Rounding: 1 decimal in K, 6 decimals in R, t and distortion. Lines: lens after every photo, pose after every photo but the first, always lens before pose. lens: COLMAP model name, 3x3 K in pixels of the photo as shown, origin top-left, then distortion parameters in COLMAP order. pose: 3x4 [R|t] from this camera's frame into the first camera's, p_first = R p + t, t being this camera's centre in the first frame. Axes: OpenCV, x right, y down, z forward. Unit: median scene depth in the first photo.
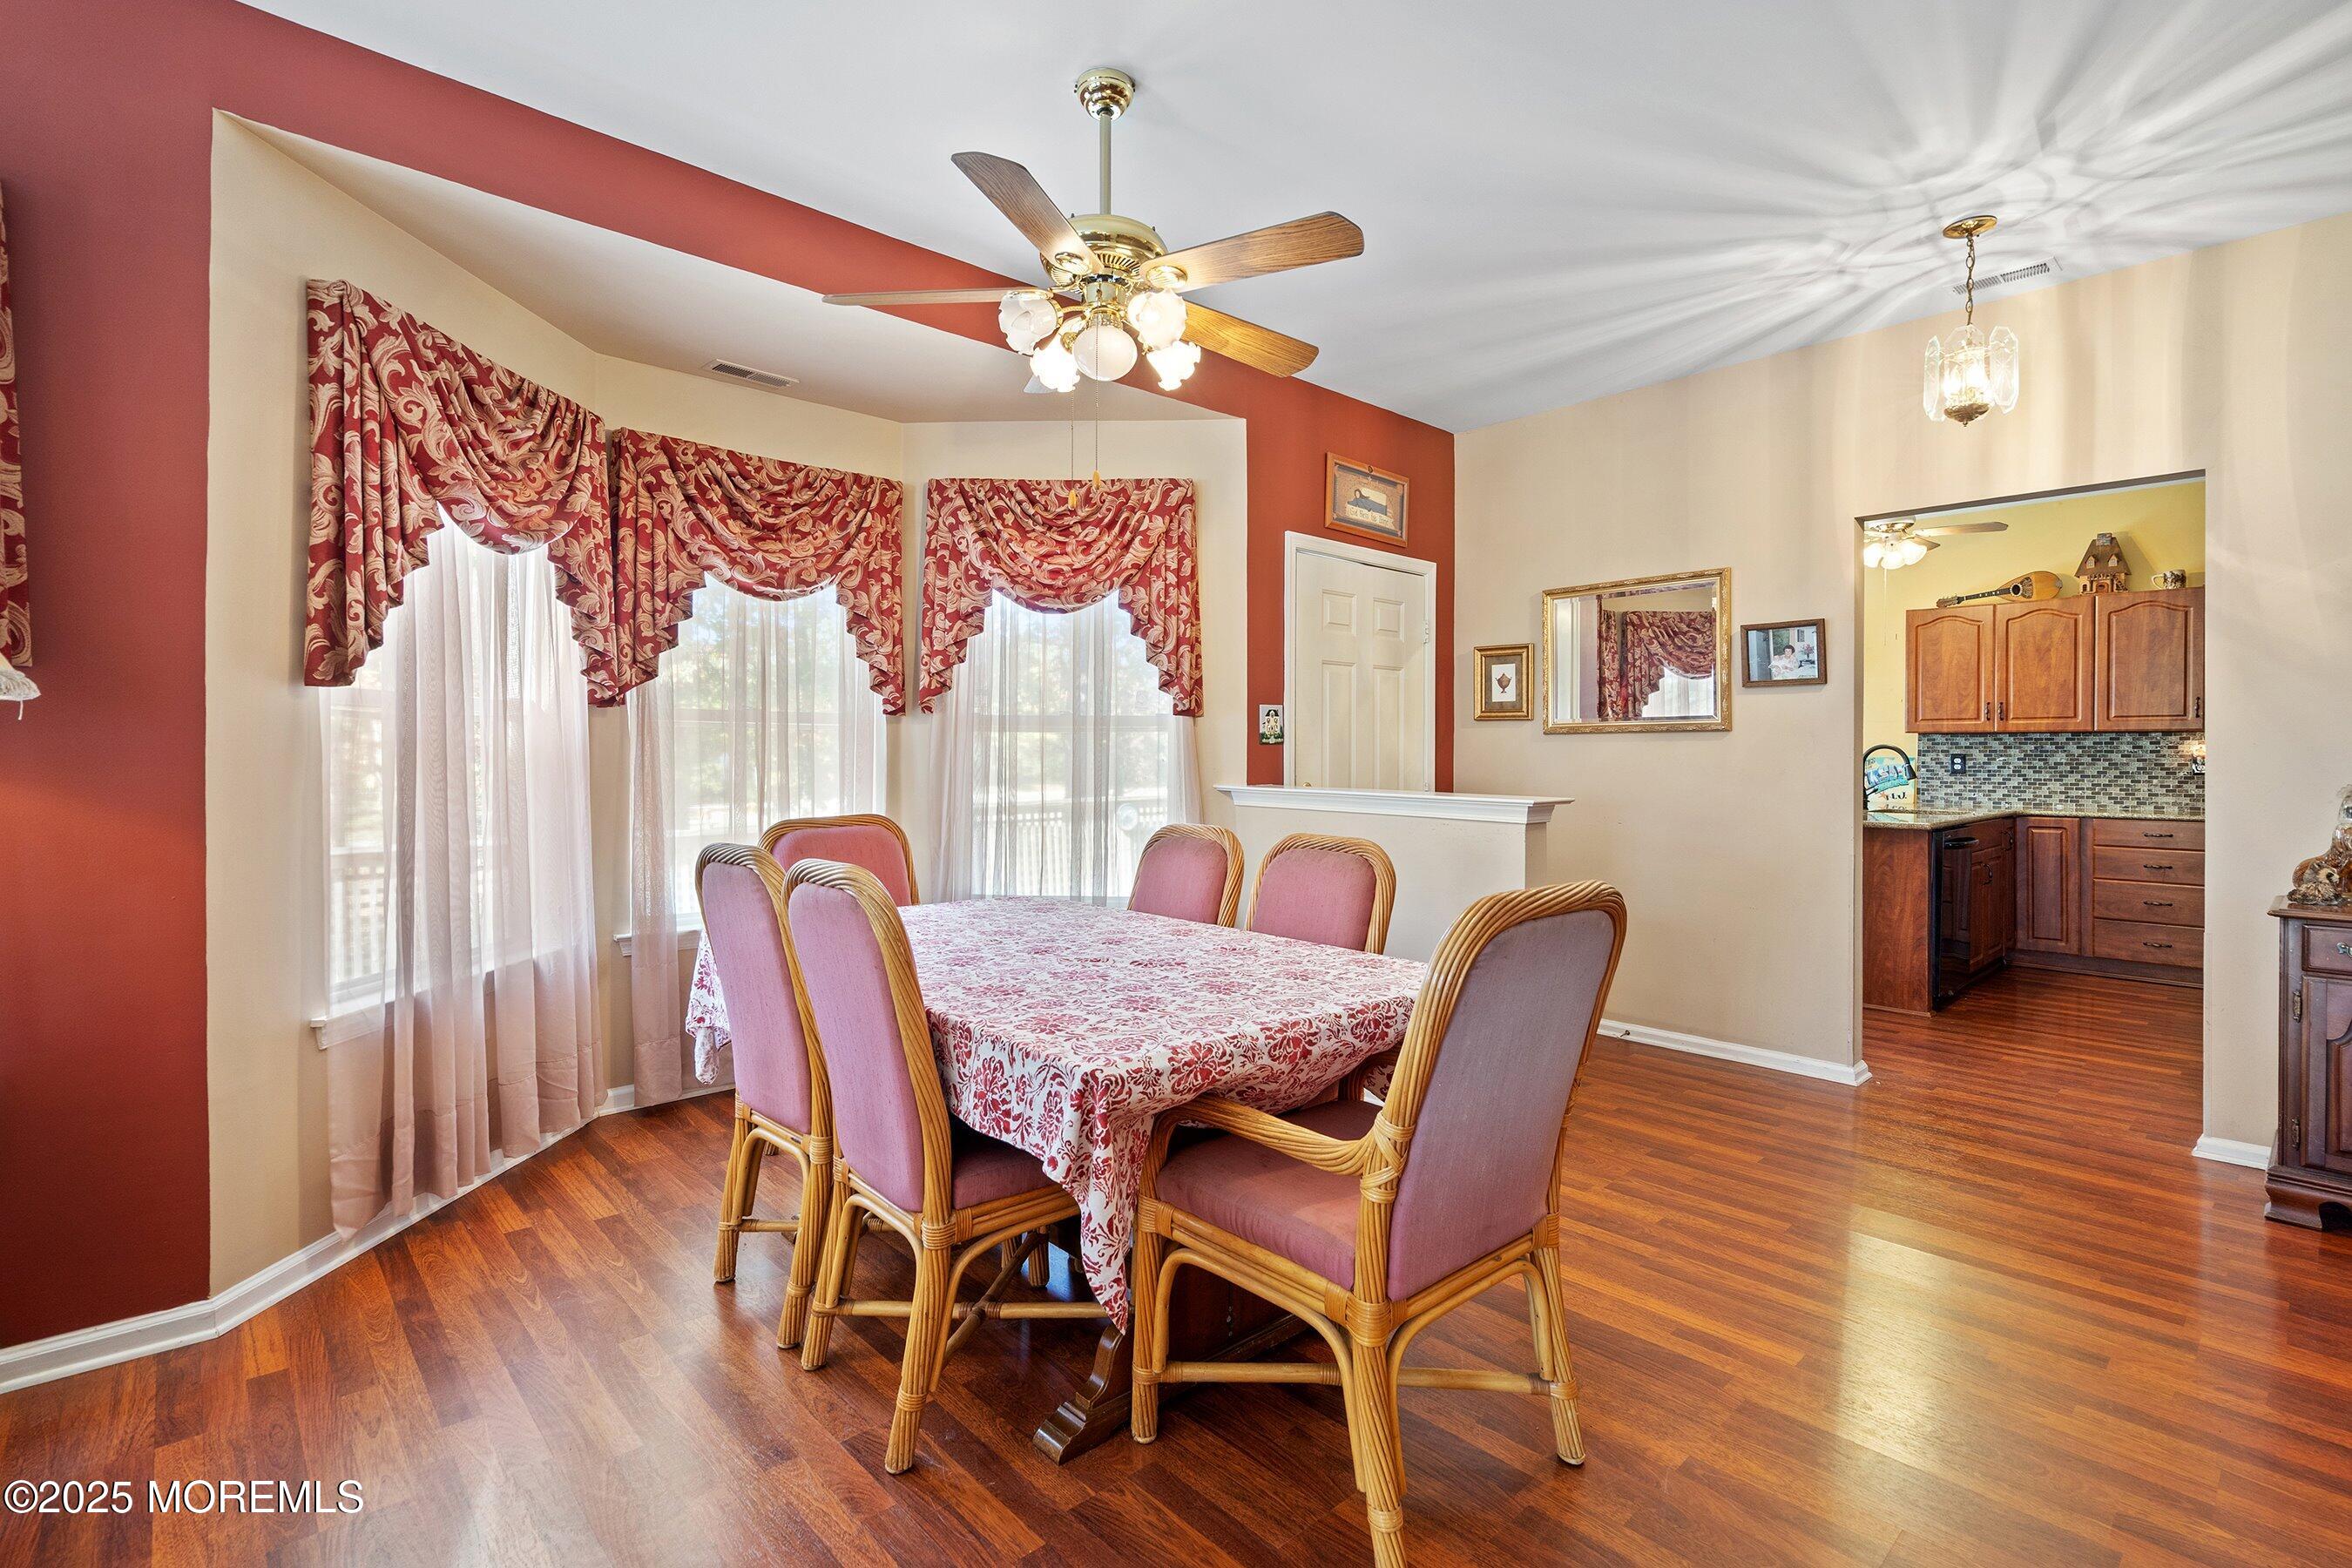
lens RADIAL K [[1090.3, 0, 1147.4], [0, 1090.3, 765.6], [0, 0, 1]] dist [-0.001172, 0.000324]
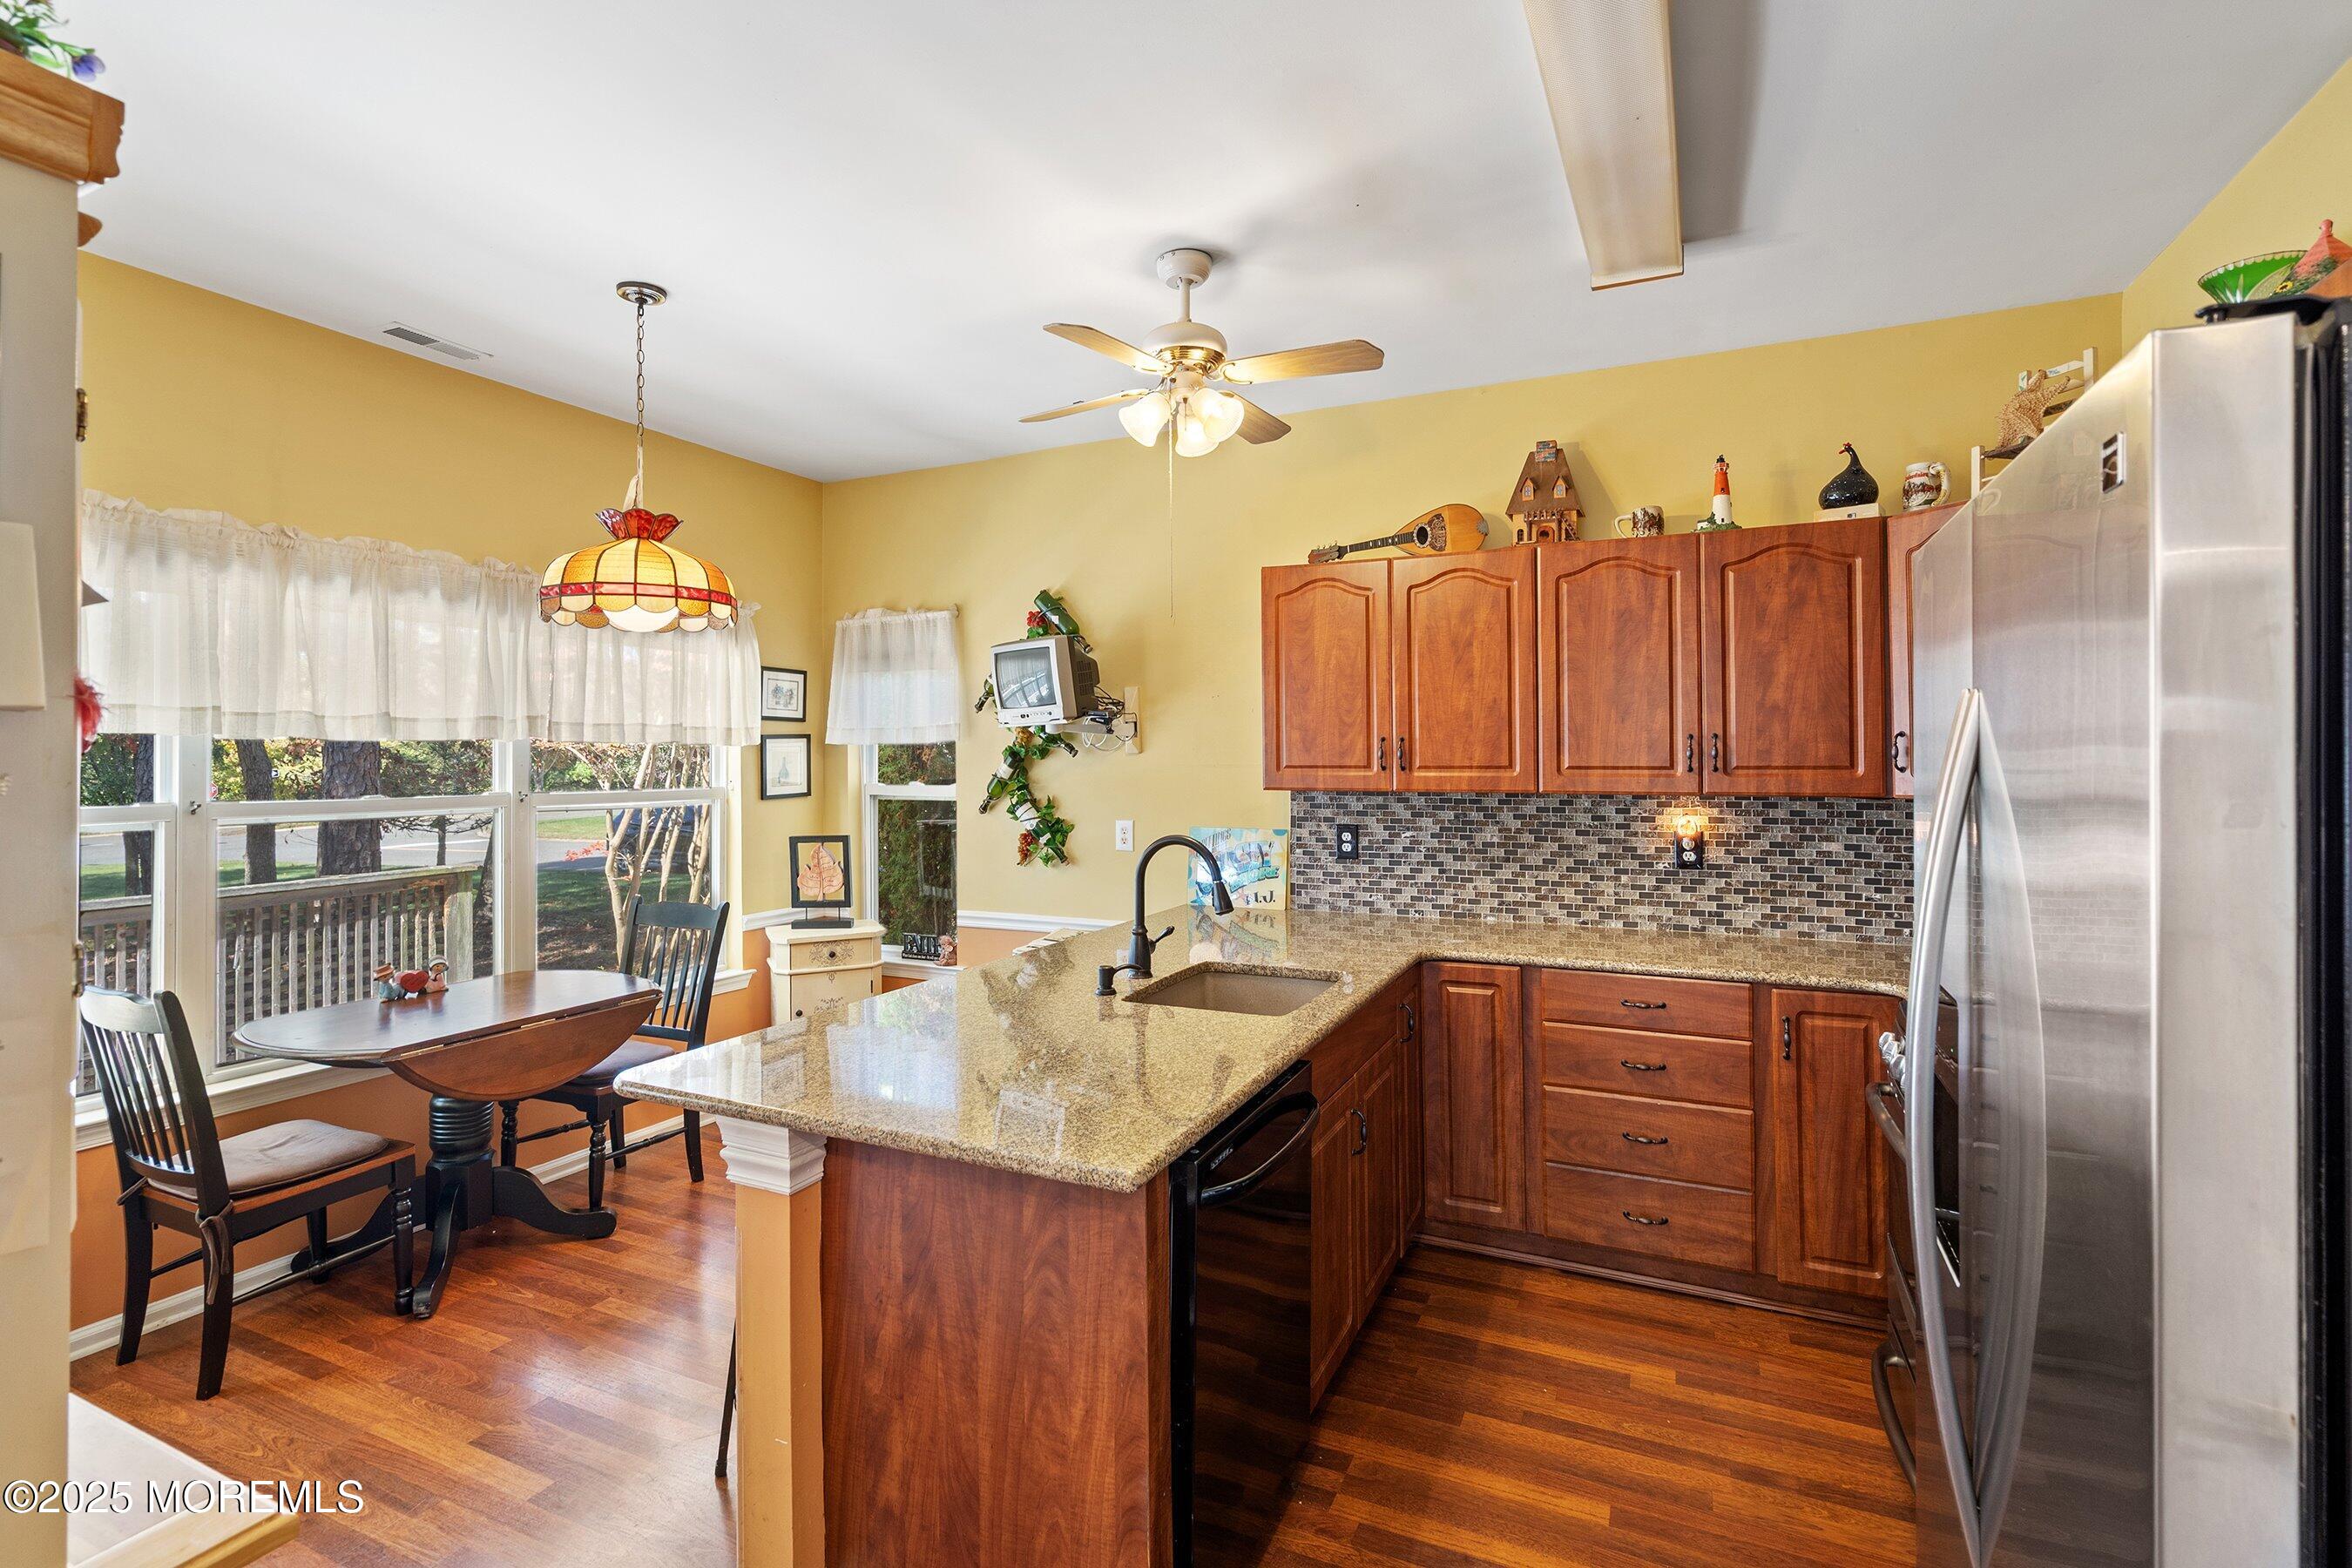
lens RADIAL K [[1090.3, 0, 1165.6], [0, 1090.3, 746.8], [0, 0, 1]] dist [-0.001172, 0.000324]
pose [[0.921162, -0.001234, 0.389176, 0.476182], [0.009444, 0.999771, -0.019182, -0.045574], [-0.389064, 0.021345, 0.920963, 0.559738]]
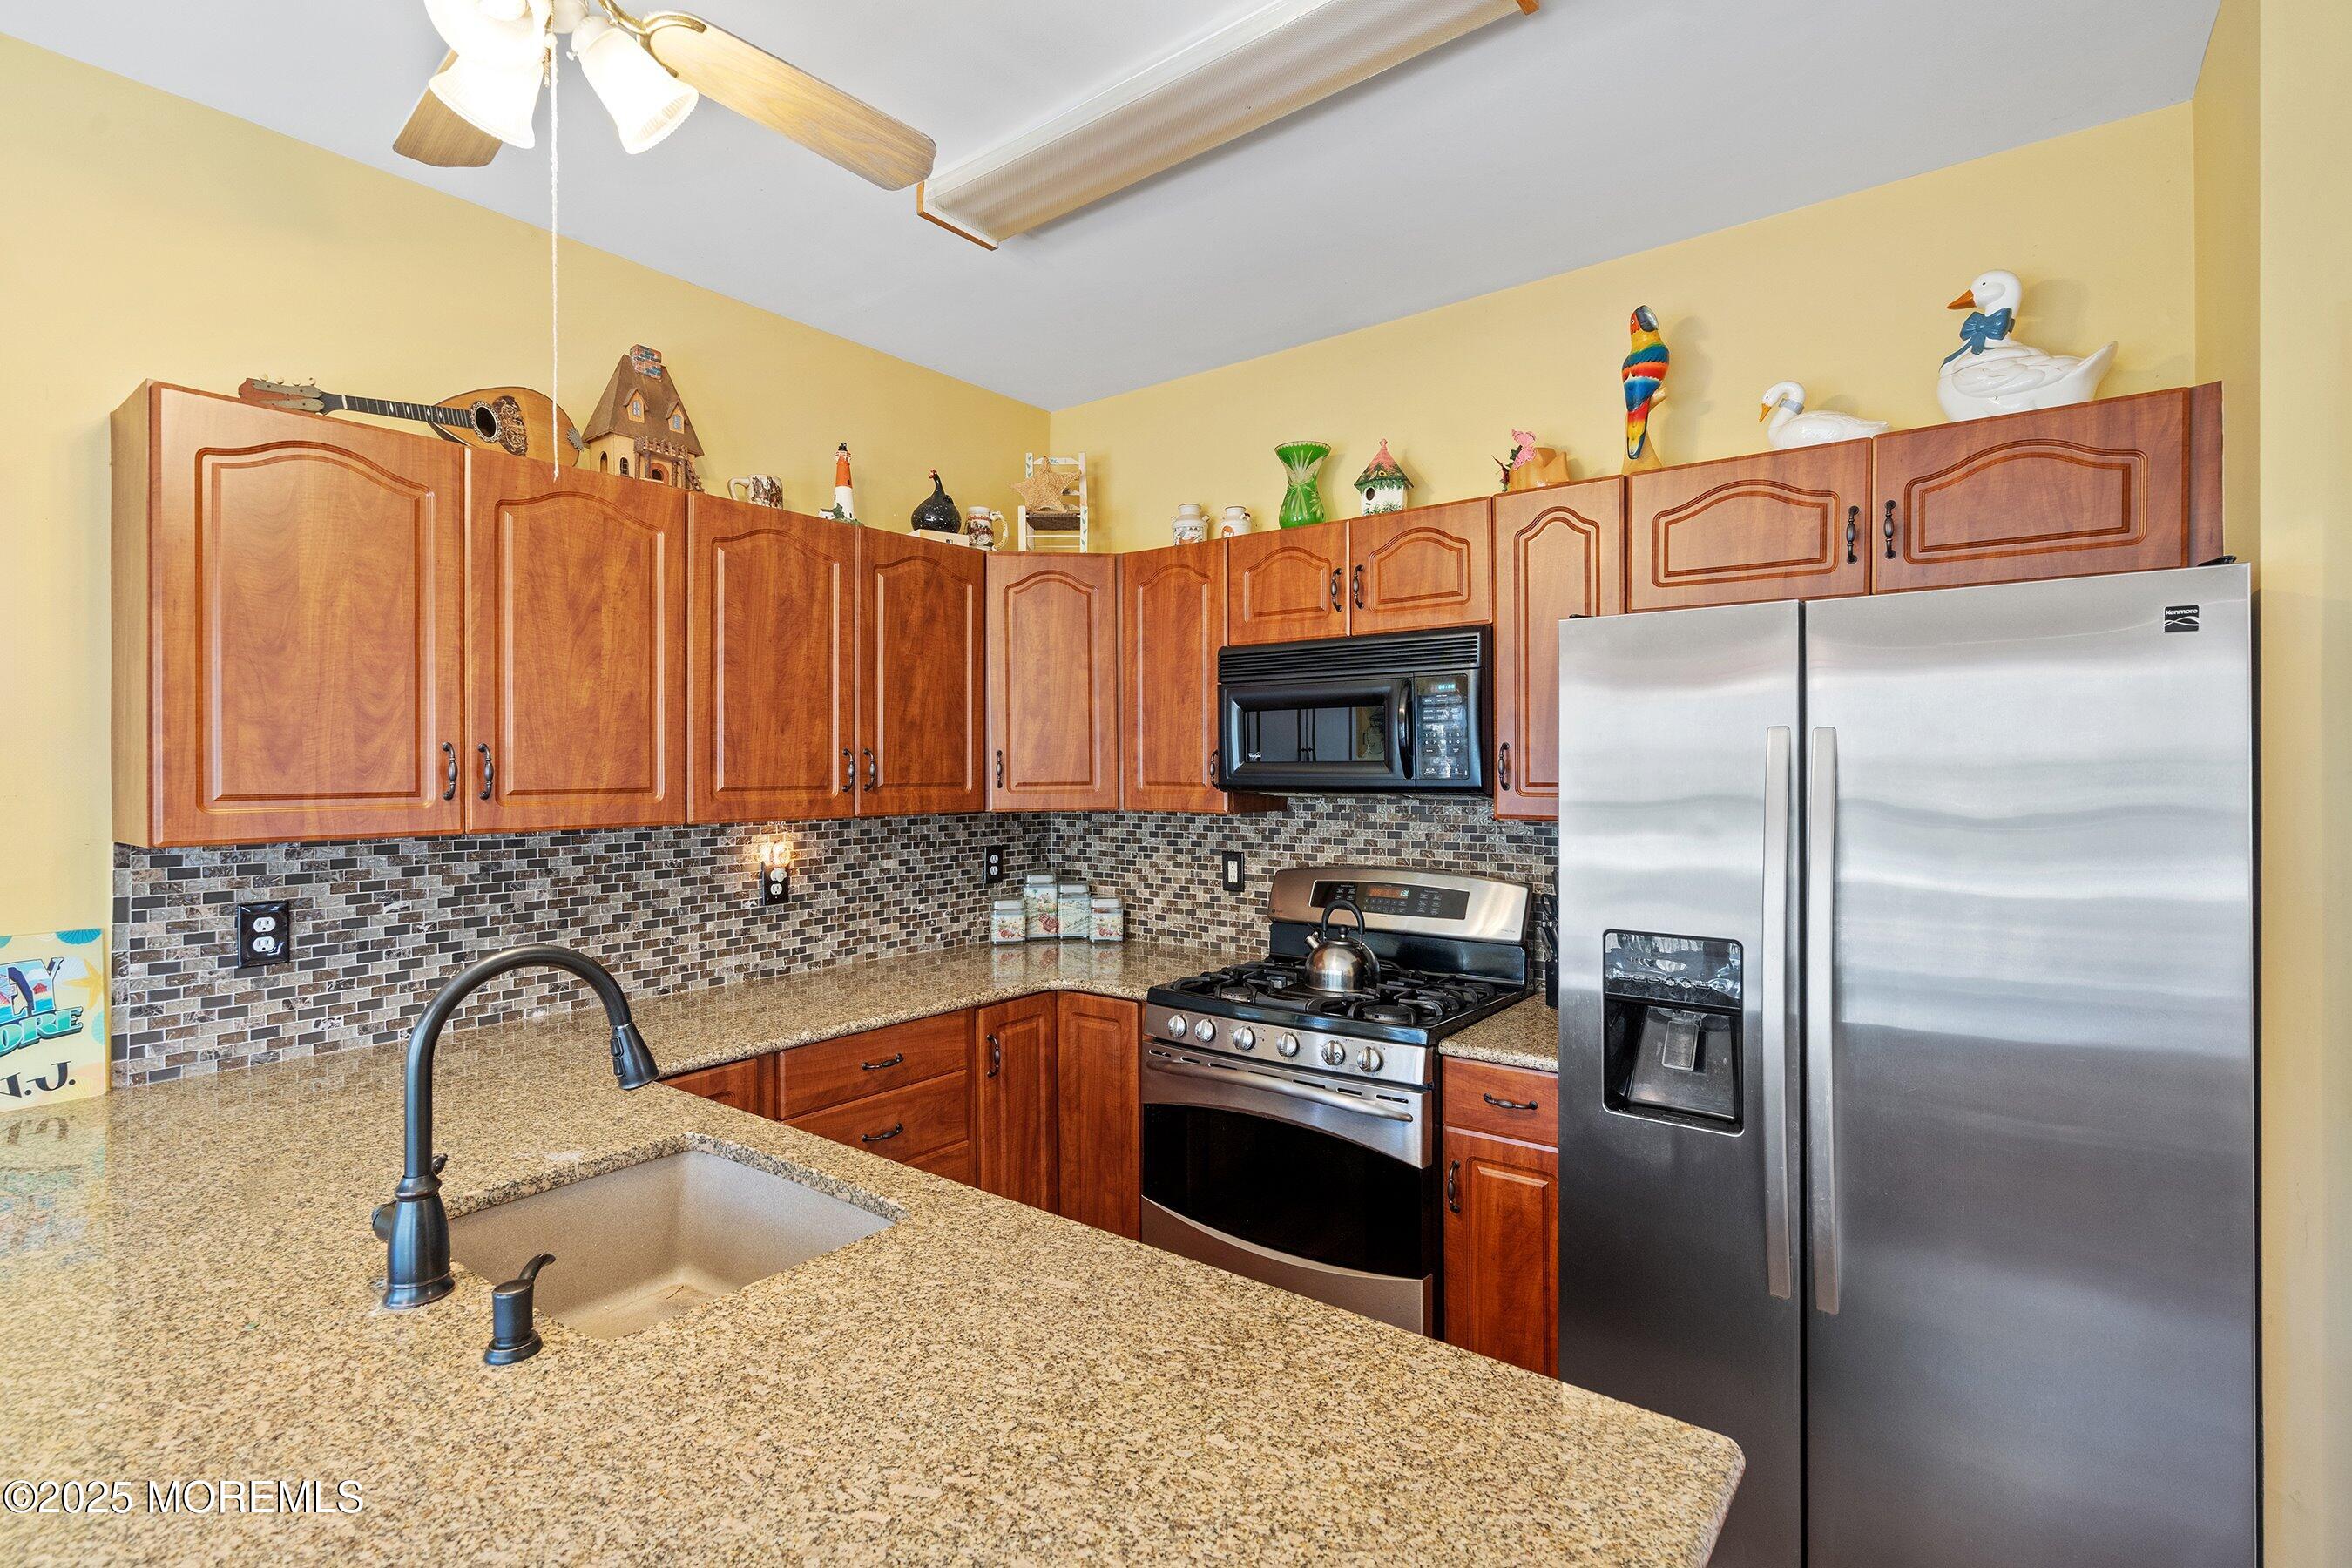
lens RADIAL K [[1090.3, 0, 1180.0], [0, 1090.3, 770.3], [0, 0, 1]] dist [-0.001172, 0.000324]
pose [[-0.175903, -0.001475, 0.984406, 0.431055], [0.017292, 0.999840, 0.004588, -0.049758], [-0.984256, 0.017829, -0.175850, 0.875446]]
